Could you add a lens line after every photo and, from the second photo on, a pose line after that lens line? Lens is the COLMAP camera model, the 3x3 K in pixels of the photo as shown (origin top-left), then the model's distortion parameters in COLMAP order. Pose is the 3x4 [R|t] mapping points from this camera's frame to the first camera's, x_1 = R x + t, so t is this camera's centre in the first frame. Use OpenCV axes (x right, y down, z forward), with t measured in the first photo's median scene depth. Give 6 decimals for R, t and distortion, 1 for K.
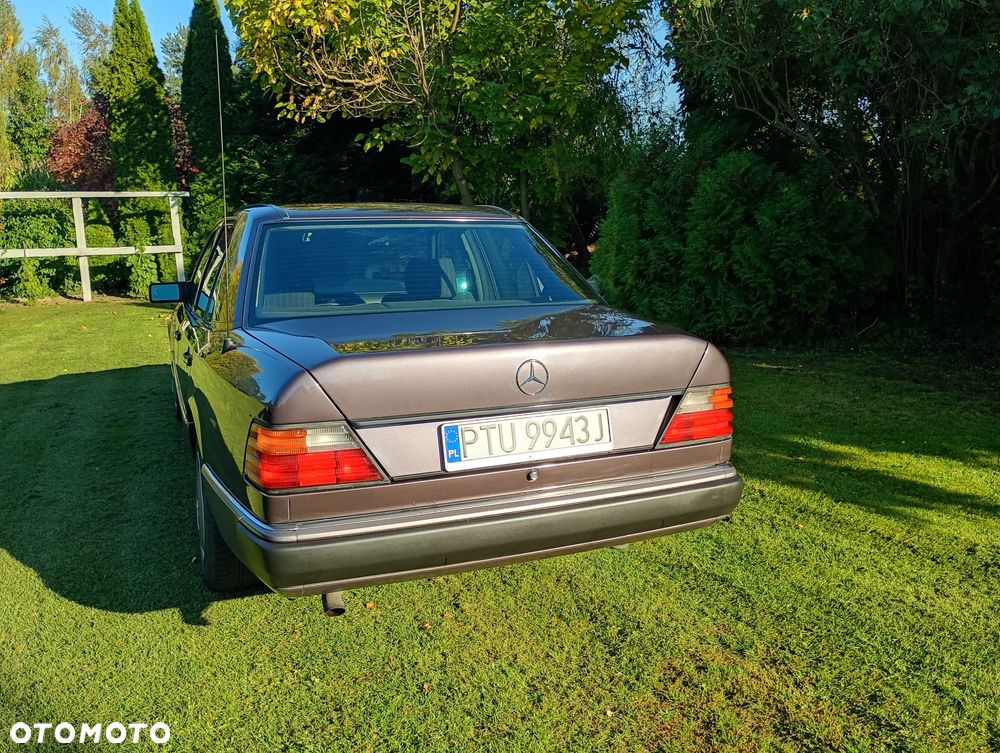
lens RADIAL K [[831.1, 0, 503.6], [0, 831.1, 374.9], [0, 0, 1]] dist [0.075837, -0.093104]
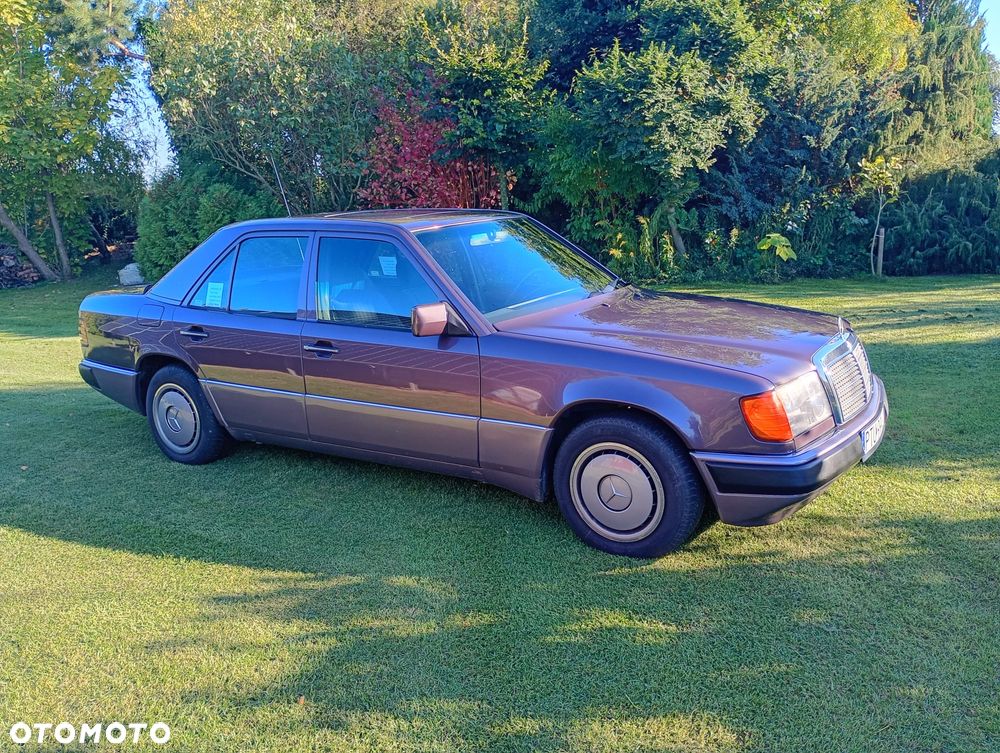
lens RADIAL K [[831.1, 0, 500.7], [0, 831.1, 372.1], [0, 0, 1]] dist [0.075837, -0.093104]
pose [[0.828368, -0.157604, 0.537557, -0.224694], [0.156366, 0.986519, 0.048276, 0.122182], [-0.537919, 0.044065, 0.841844, -0.730732]]
